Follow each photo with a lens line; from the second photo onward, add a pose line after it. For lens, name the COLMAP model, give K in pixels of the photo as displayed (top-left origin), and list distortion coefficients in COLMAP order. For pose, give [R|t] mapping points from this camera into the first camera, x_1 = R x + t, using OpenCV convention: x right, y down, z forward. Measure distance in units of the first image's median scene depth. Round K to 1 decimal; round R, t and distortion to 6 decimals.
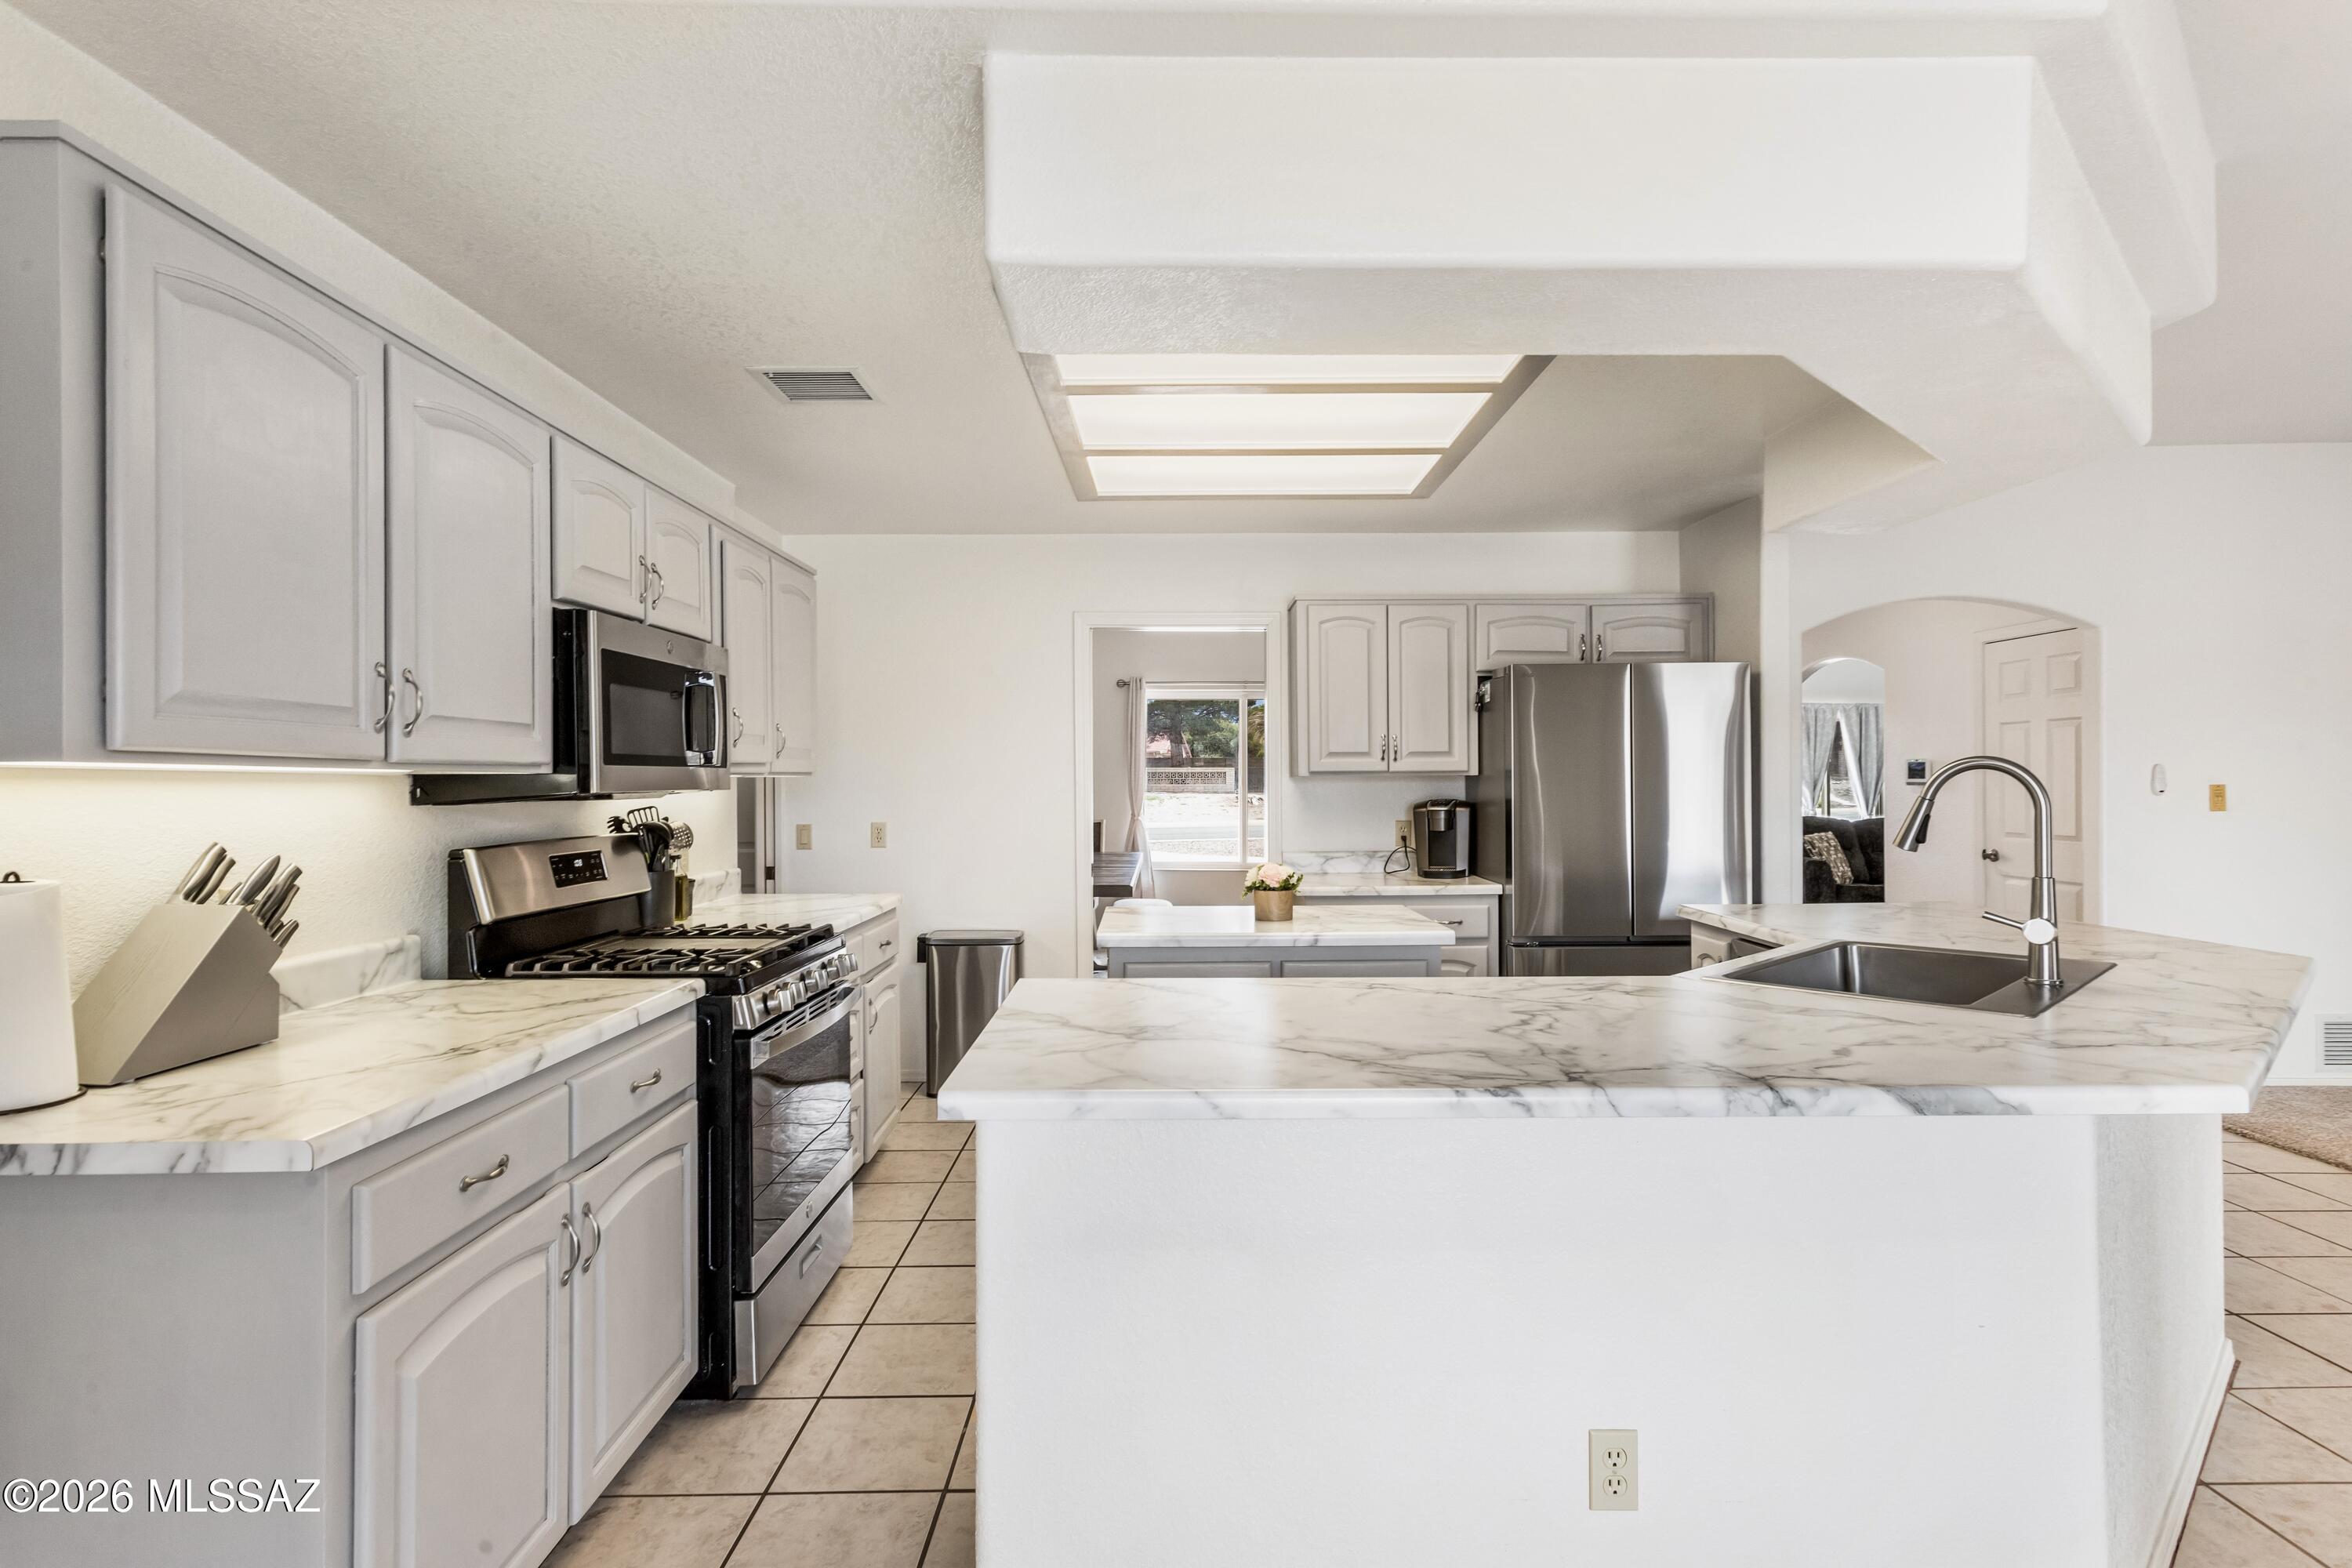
lens RADIAL K [[1187.6, 0, 1166.1], [0, 1187.6, 799.4], [0, 0, 1]] dist [0.018314, 0.000376]
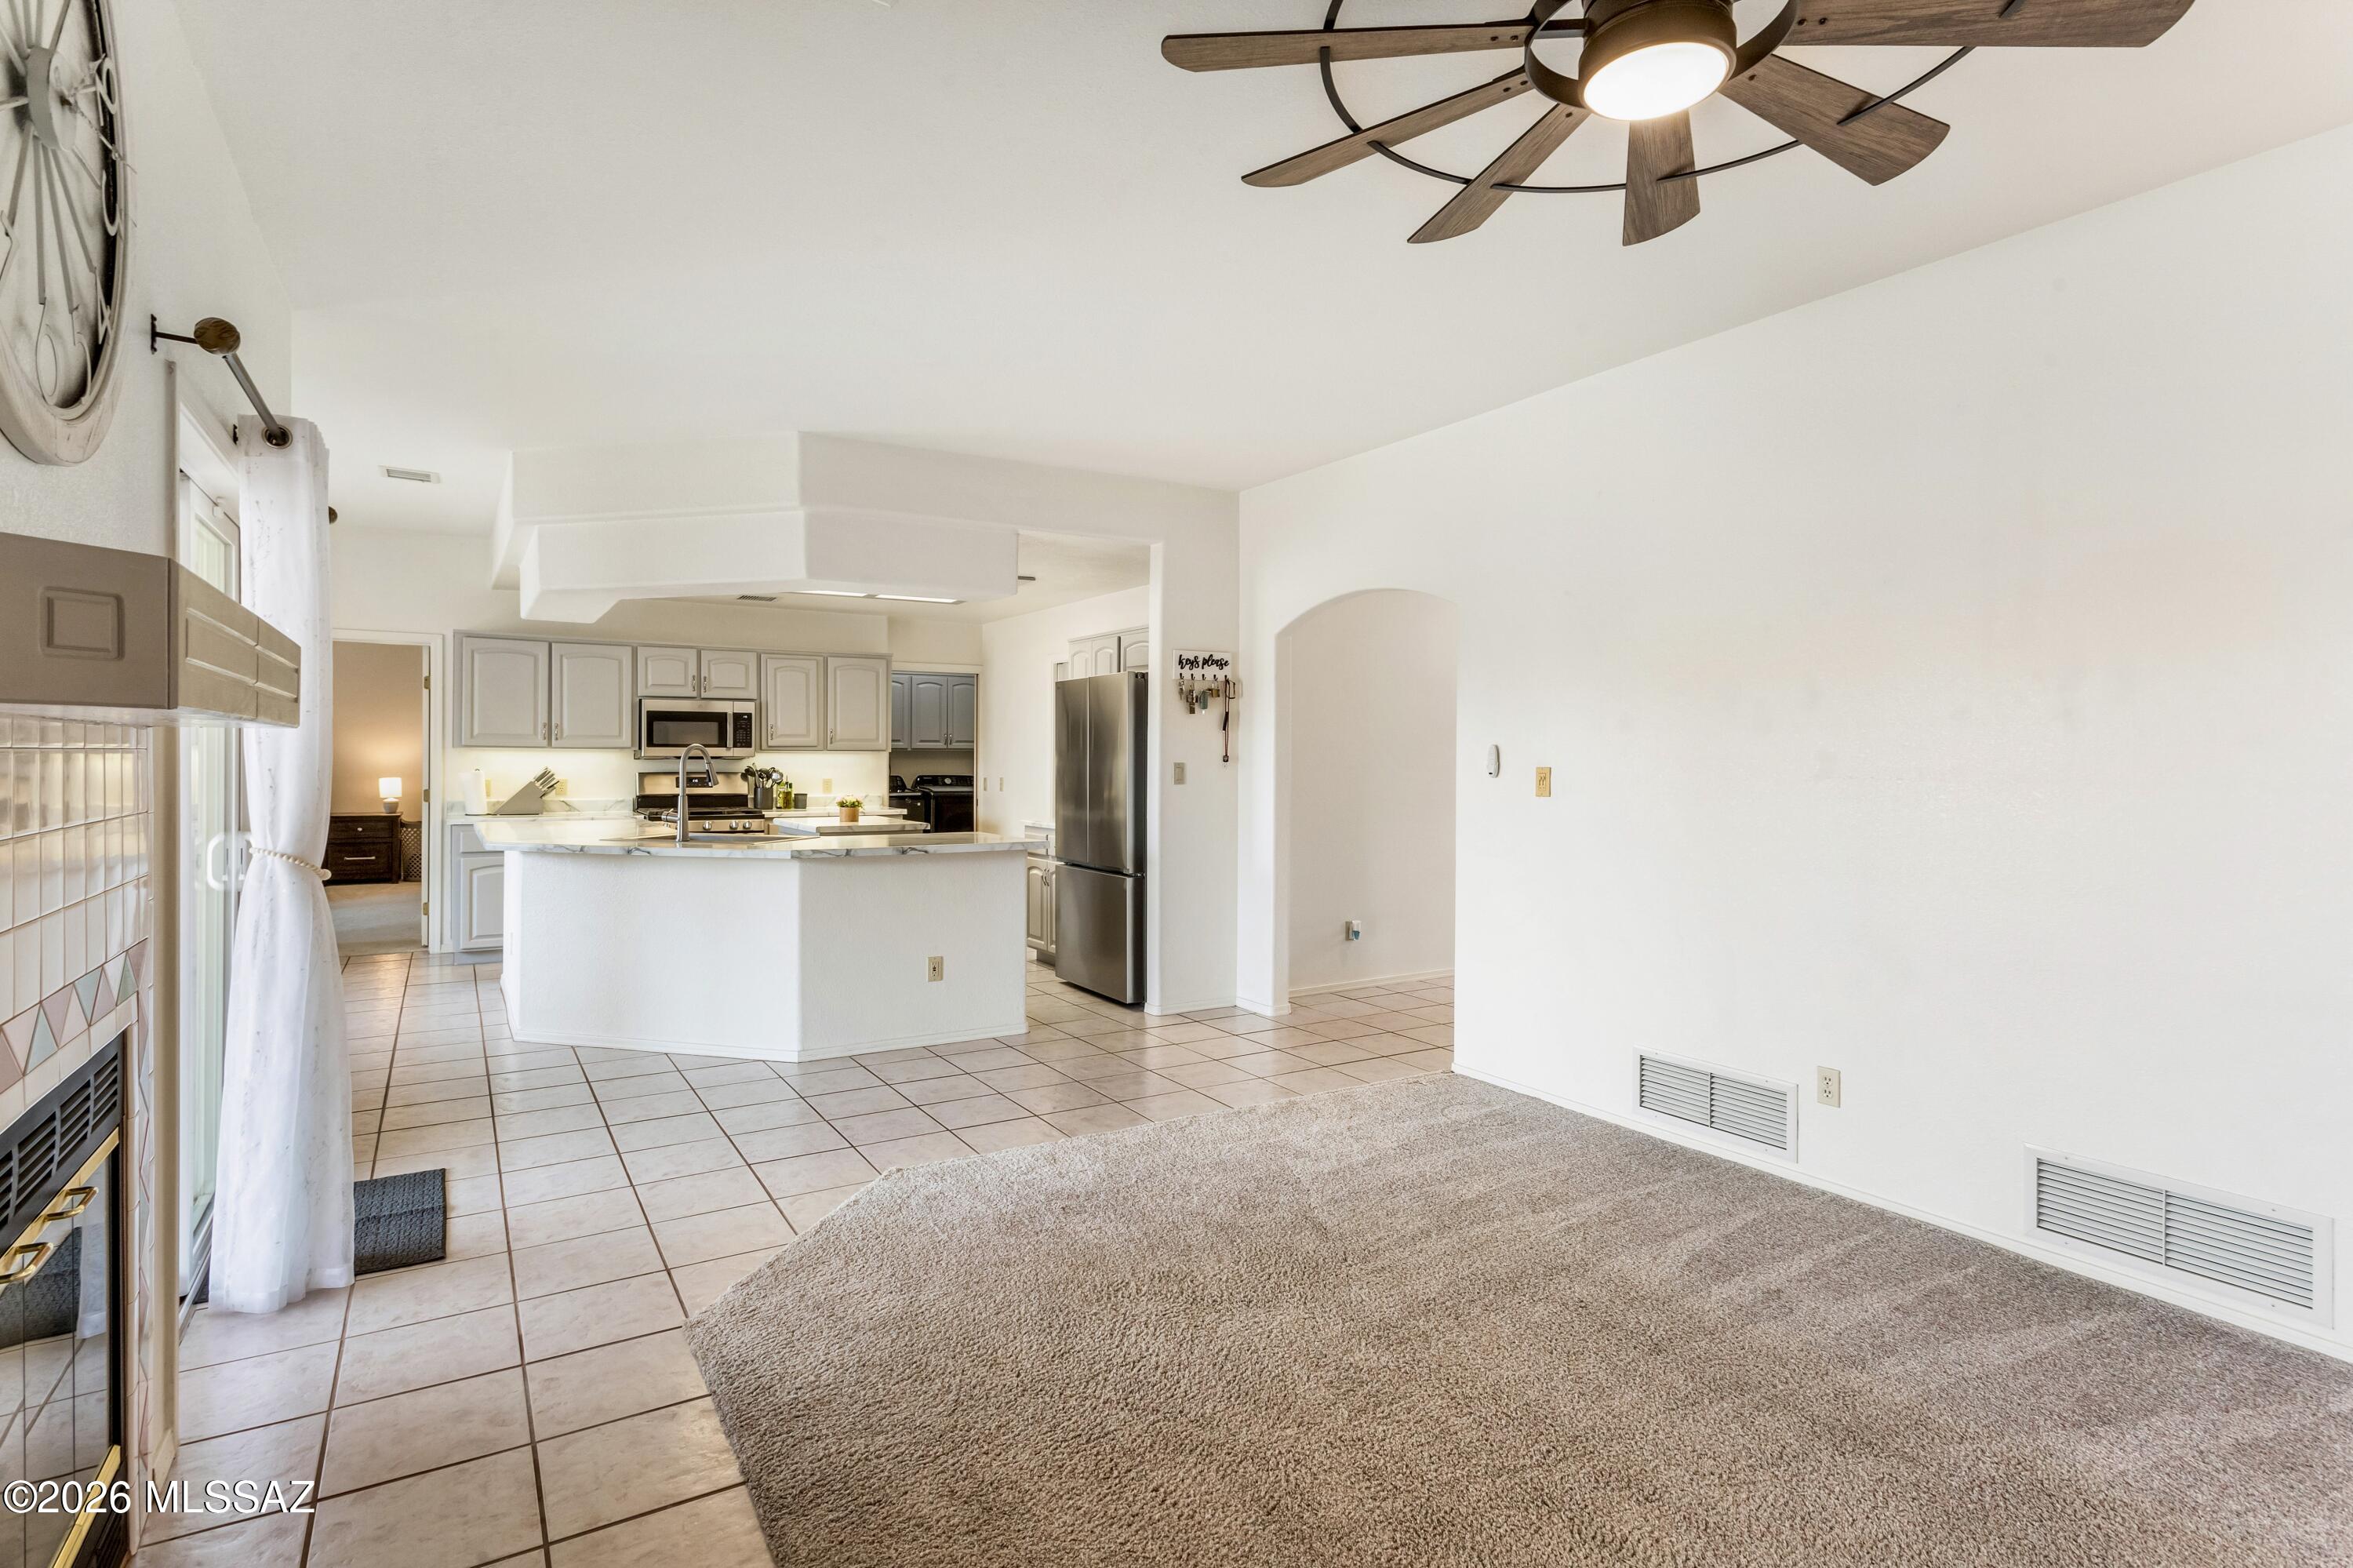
lens RADIAL K [[1175.7, 0, 1177.0], [0, 1175.7, 748.8], [0, 0, 1]] dist [0.002222, 0.000497]
pose [[0.511524, 0.002717, -0.859265, 2.257322], [-0.021993, 0.999709, -0.009932, -0.018322], [0.858987, 0.023978, 0.511435, 0.469623]]
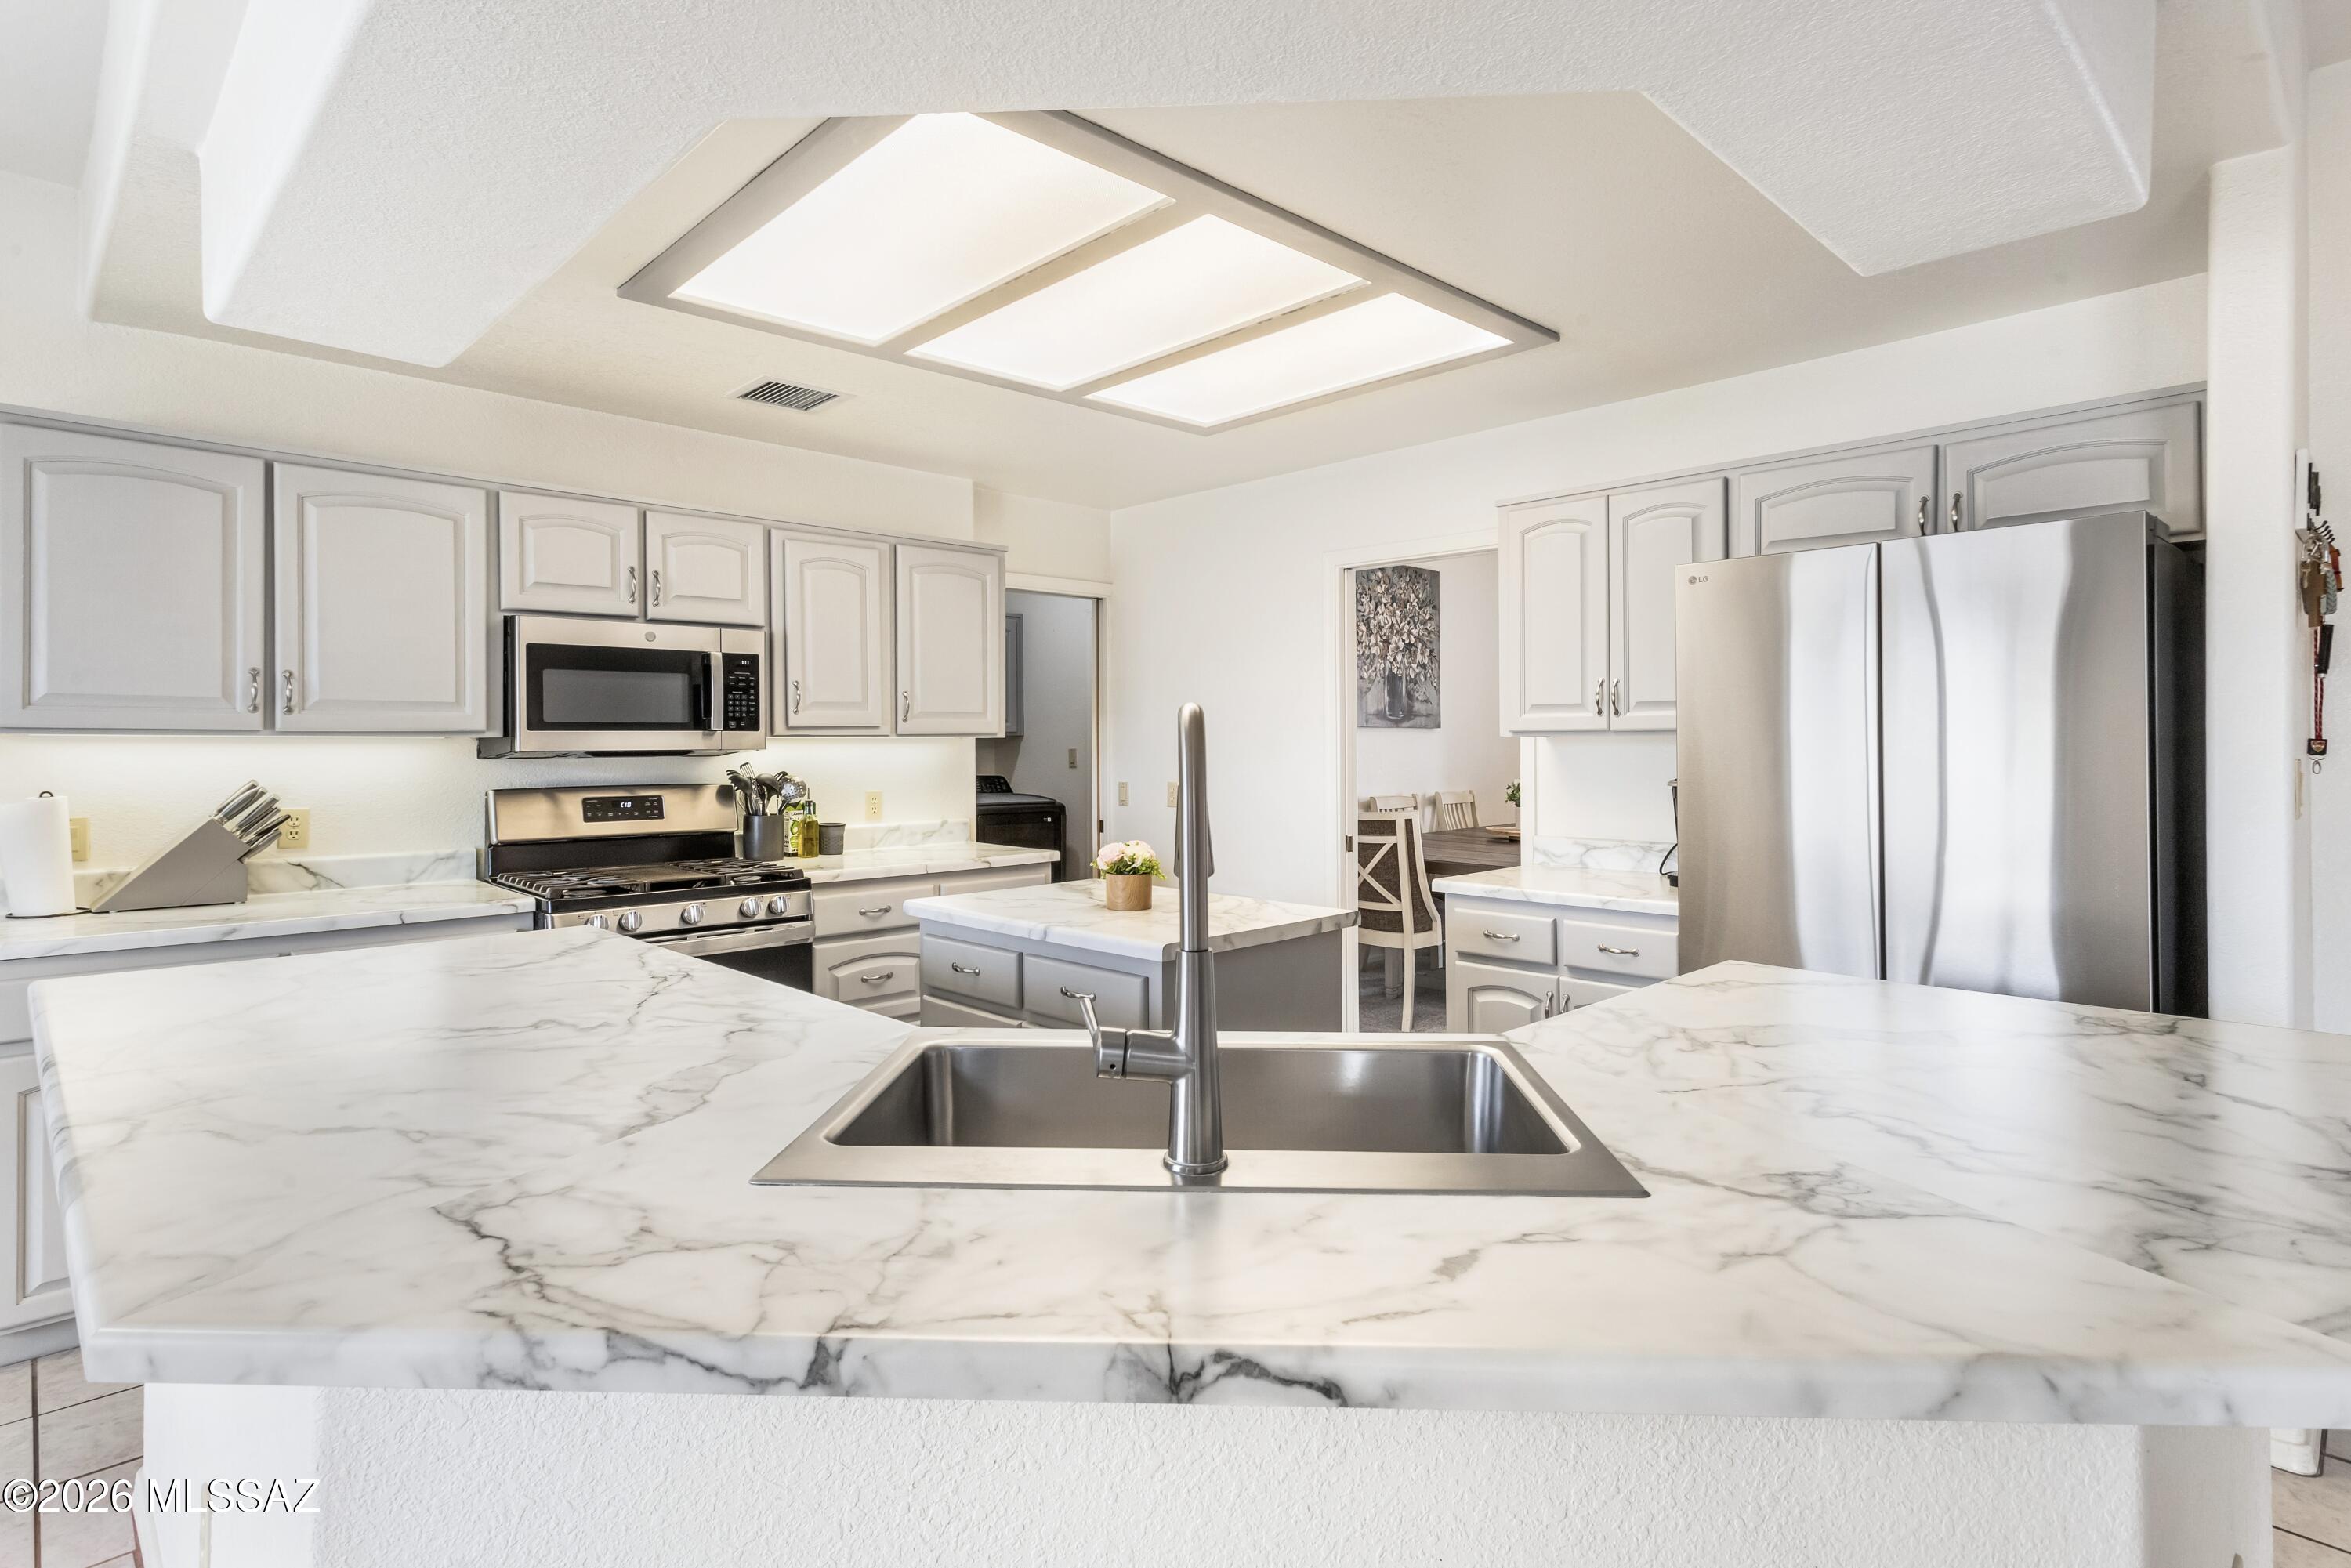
lens RADIAL K [[1174.6, 0, 1176.0], [0, 1174.6, 748.9], [0, 0, 1]] dist [0.002222, 0.000497]
pose [[0.689216, 0.008424, -0.724507, 0.743463], [-0.012735, 0.999919, -0.000489, -0.012765], [0.724444, 0.009563, 0.689267, 0.476763]]
